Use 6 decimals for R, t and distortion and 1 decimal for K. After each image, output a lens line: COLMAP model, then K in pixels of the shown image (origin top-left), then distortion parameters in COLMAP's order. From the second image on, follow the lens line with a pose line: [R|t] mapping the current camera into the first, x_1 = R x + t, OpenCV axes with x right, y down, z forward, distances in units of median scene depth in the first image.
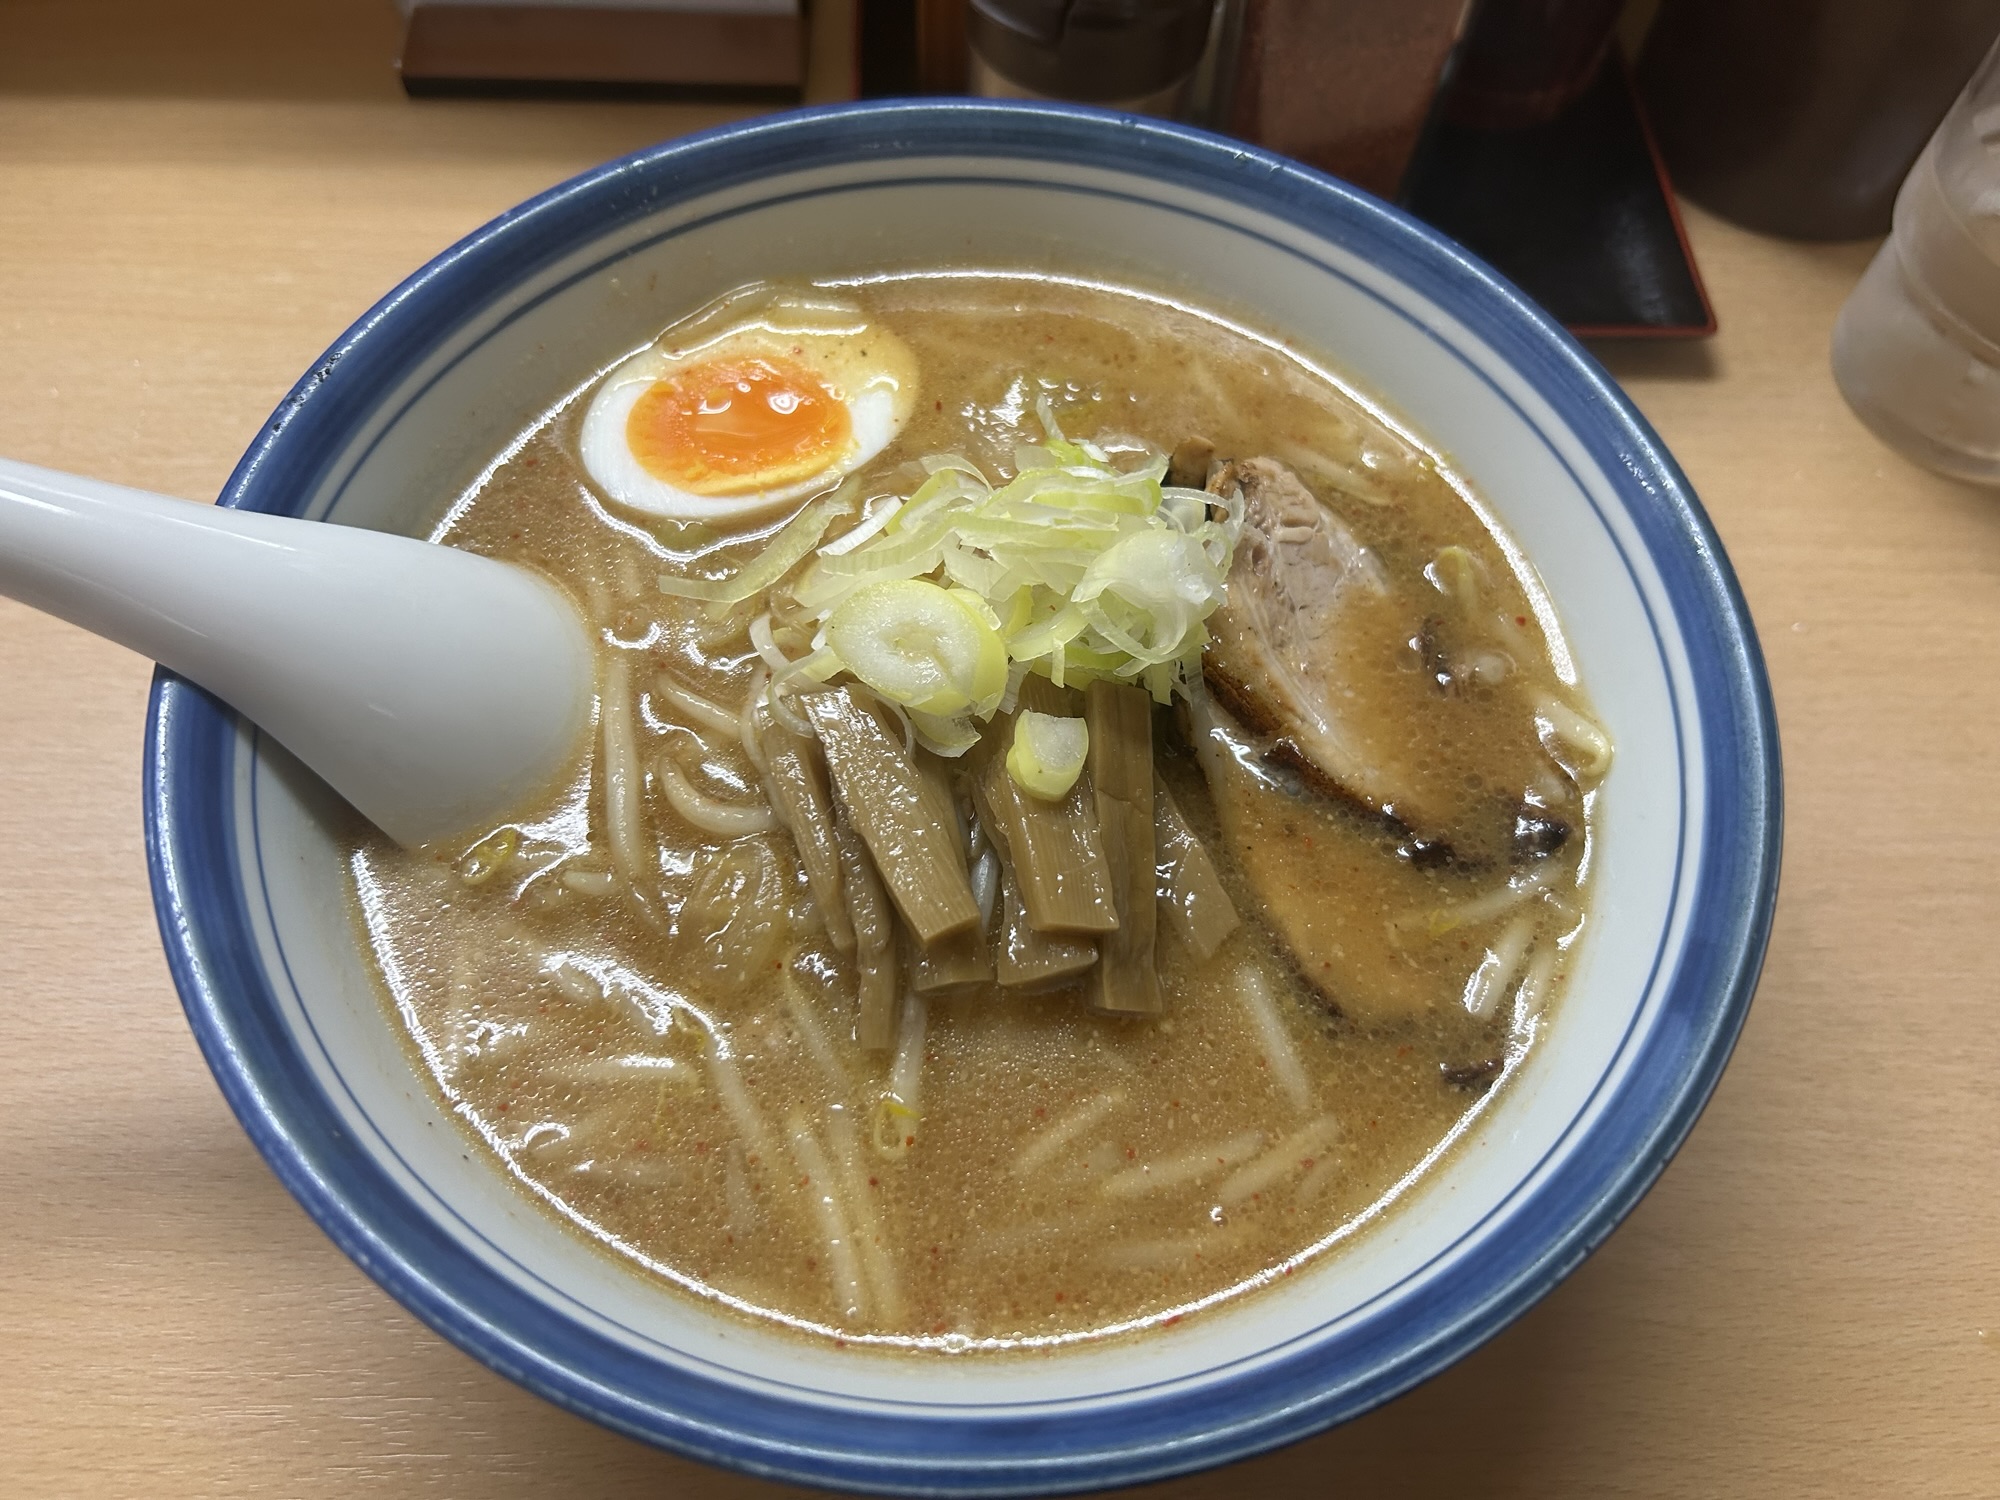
lens RADIAL K [[1508.0, 0, 1014.9], [0, 1508.0, 725.0], [0, 0, 1]] dist [0.055241, -0.065761]
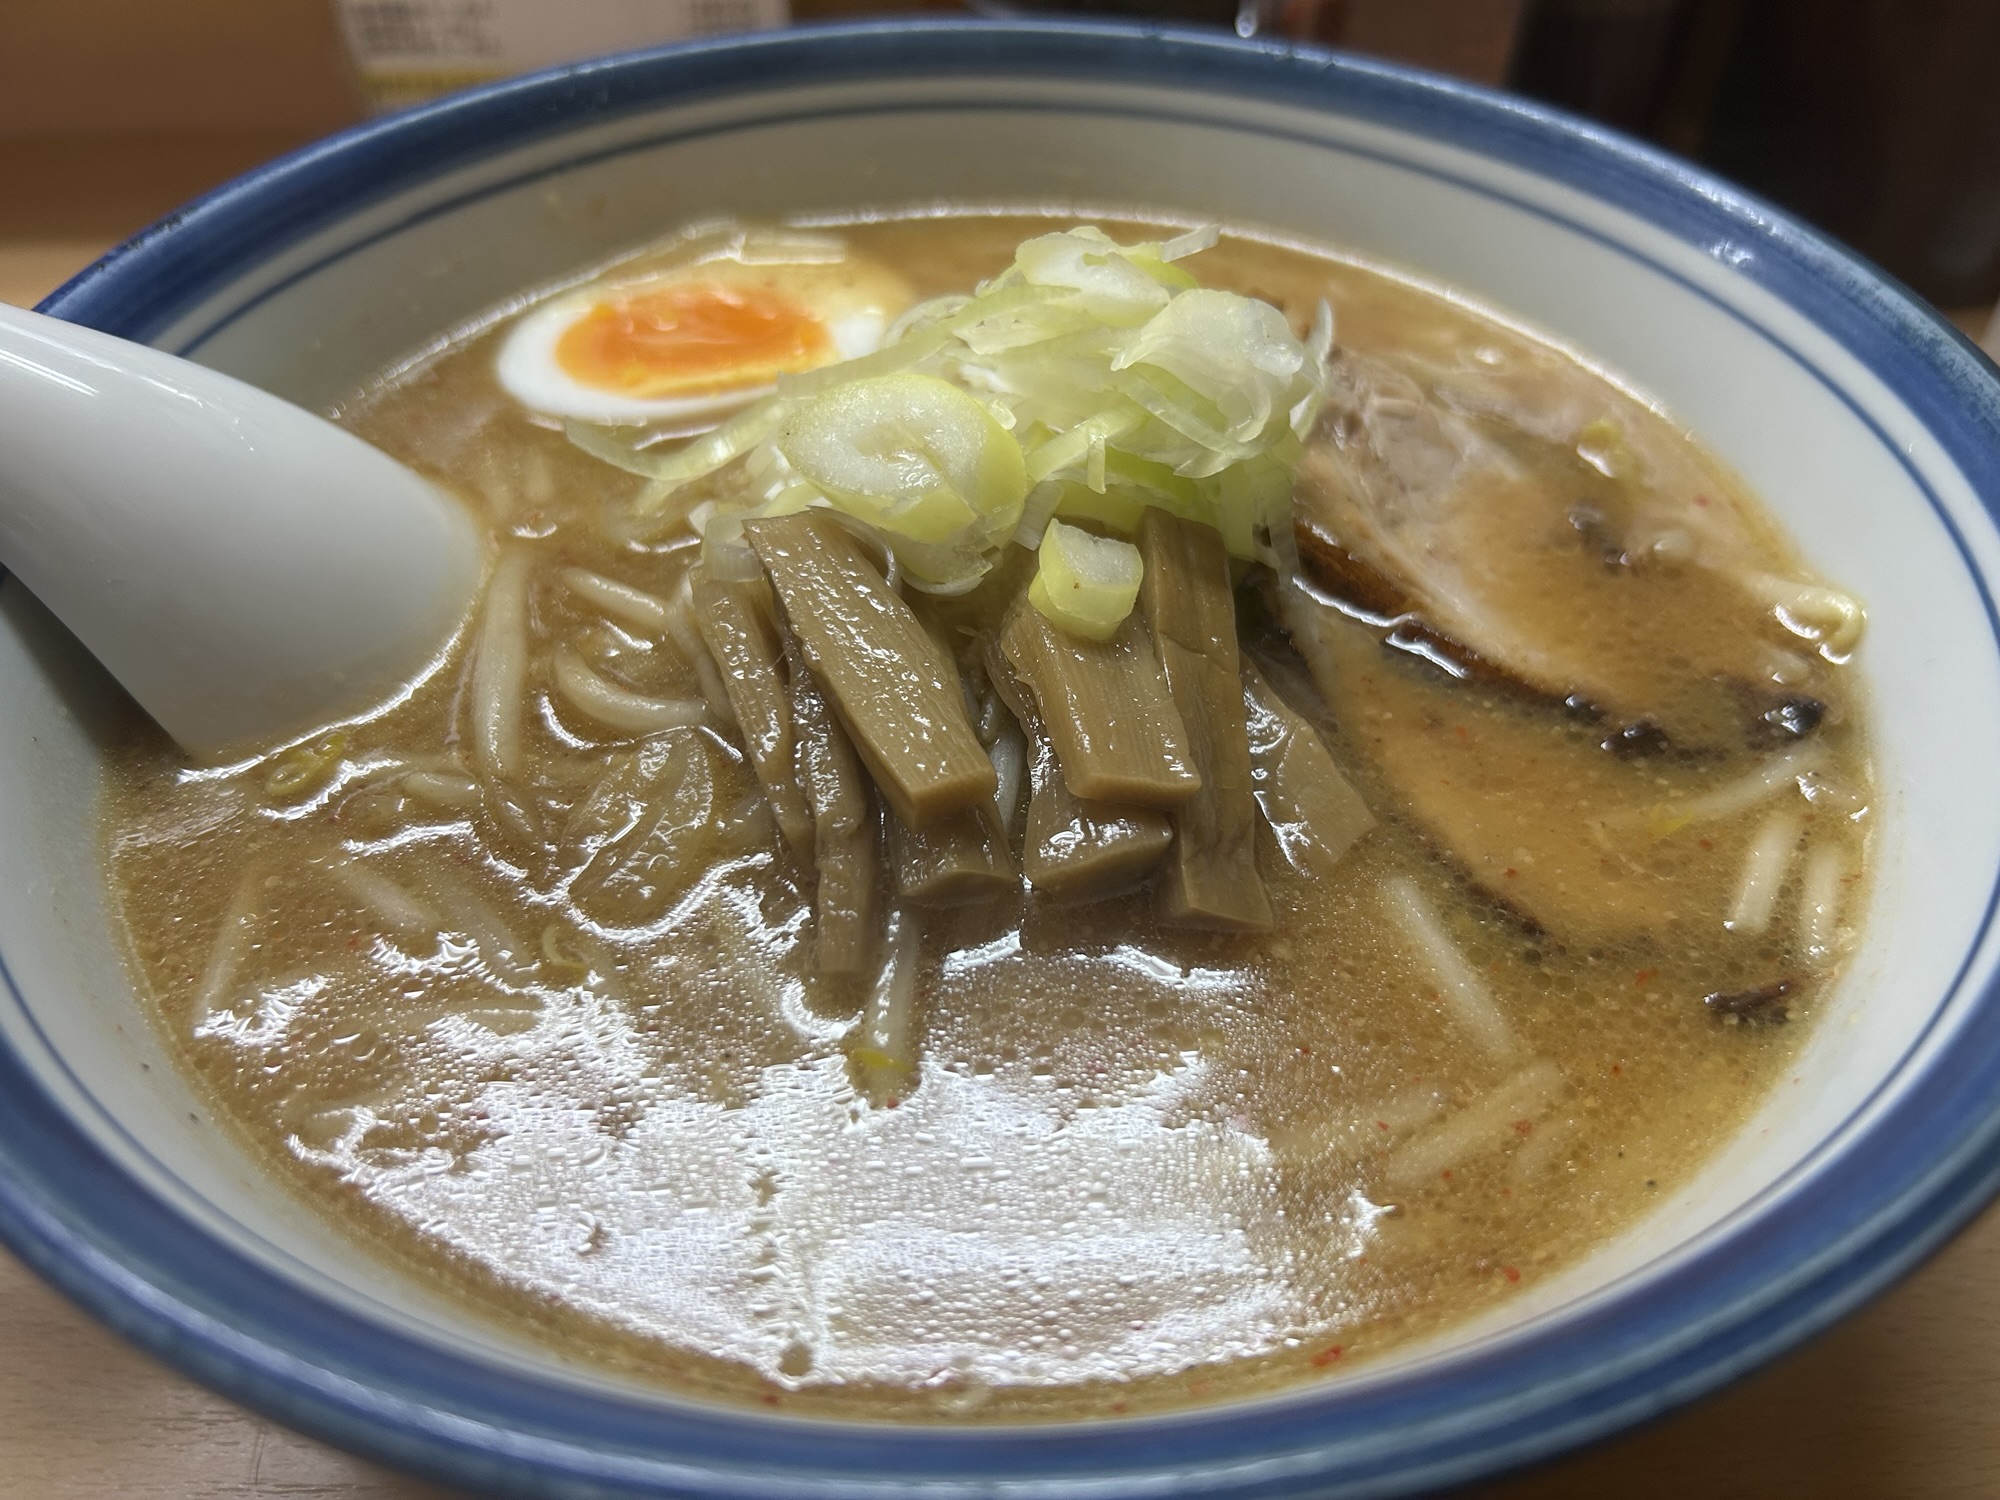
lens RADIAL K [[1539.1, 0, 1000.0], [0, 1539.1, 750.0], [0, 0, 1]] dist [-0.007488, -0.050052]
pose [[0.998915, -0.033432, -0.032431, 0.002000], [0.024410, 0.968760, -0.246795, 0.275077], [0.039669, 0.245736, 0.968525, 0.317248]]
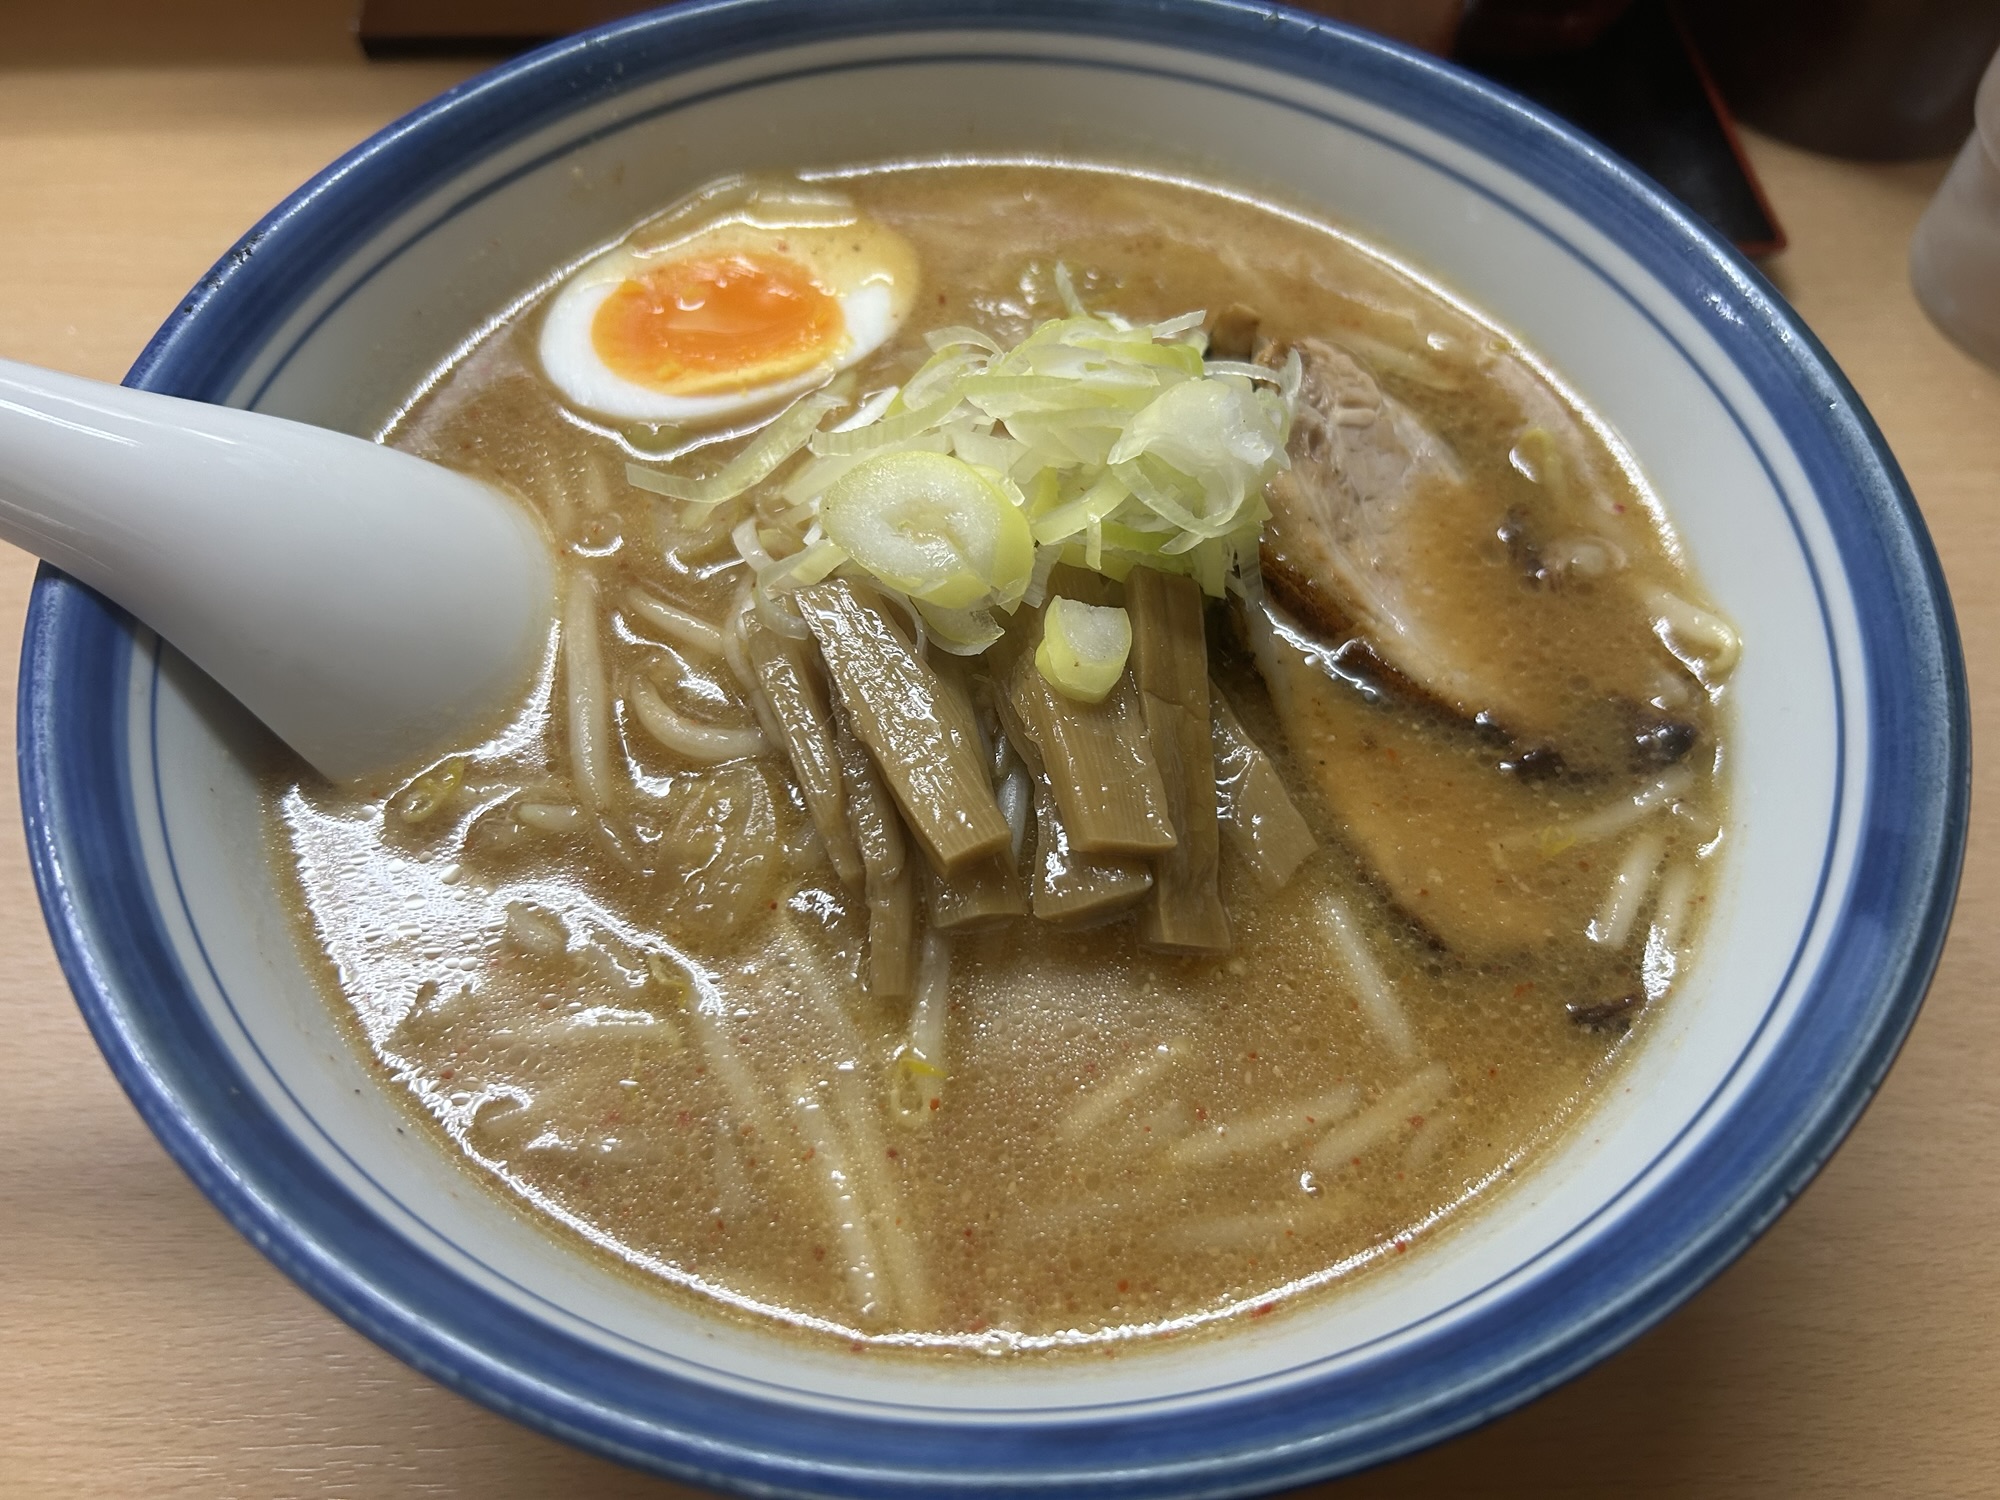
lens RADIAL K [[1535.7, 0, 996.9], [0, 1535.7, 717.7], [0, 0, 1]] dist [0.010558, -0.001945]
pose [[0.999521, -0.028106, -0.012979, -0.017229], [0.027456, 0.998481, -0.047762, 0.098045], [0.014302, 0.047382, 0.998774, 0.141223]]
